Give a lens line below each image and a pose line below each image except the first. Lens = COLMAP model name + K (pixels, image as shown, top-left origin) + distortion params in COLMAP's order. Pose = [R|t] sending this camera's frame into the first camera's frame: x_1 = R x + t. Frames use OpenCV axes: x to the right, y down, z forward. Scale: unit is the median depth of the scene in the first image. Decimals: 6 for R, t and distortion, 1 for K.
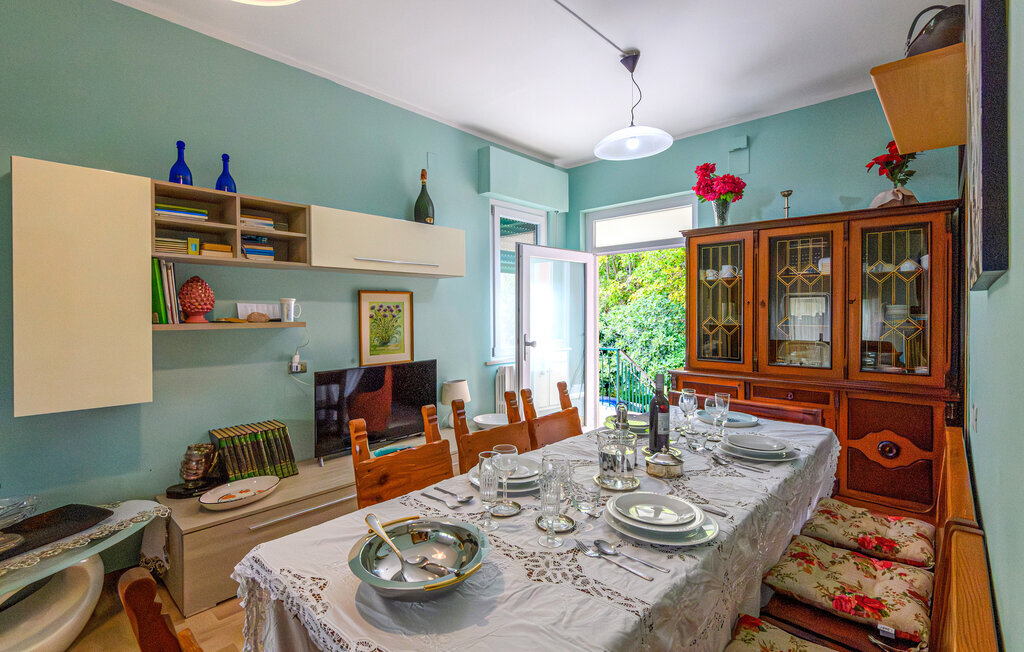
lens RADIAL K [[476.5, 0, 512.0], [0, 476.5, 326.0], [0, 0, 1]] dist [0.002762, -0.000053]
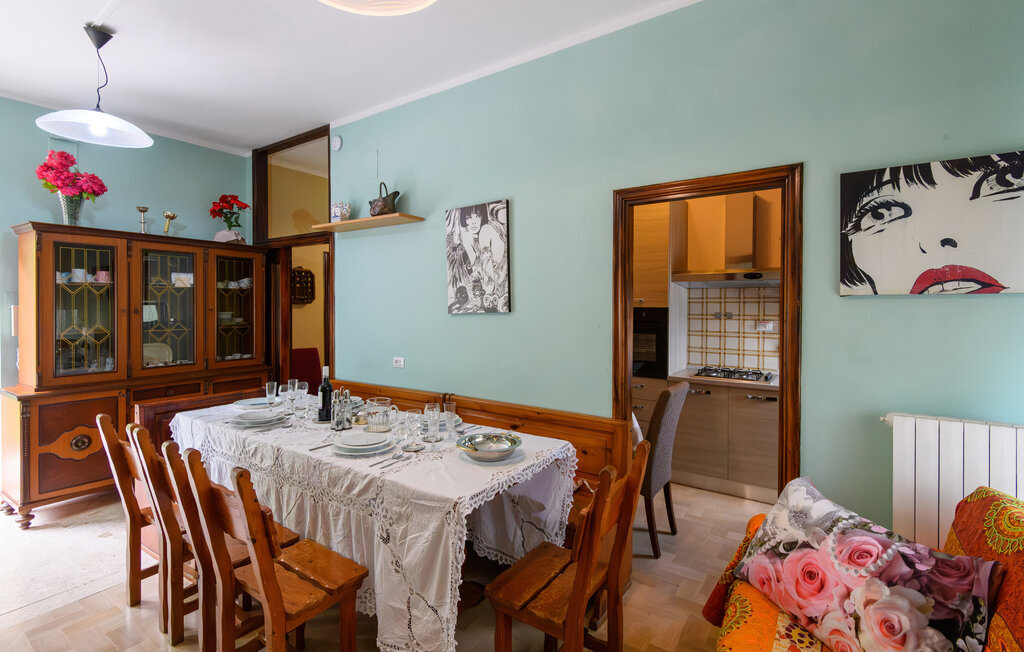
lens RADIAL K [[474.9, 0, 514.8], [0, 474.9, 306.5], [0, 0, 1]] dist [0.033597, -0.000171]
pose [[-0.146544, 0.010998, 0.989143, -0.664996], [0.023111, 0.999703, -0.007692, -0.031151], [-0.988934, 0.021733, -0.146755, 0.353758]]
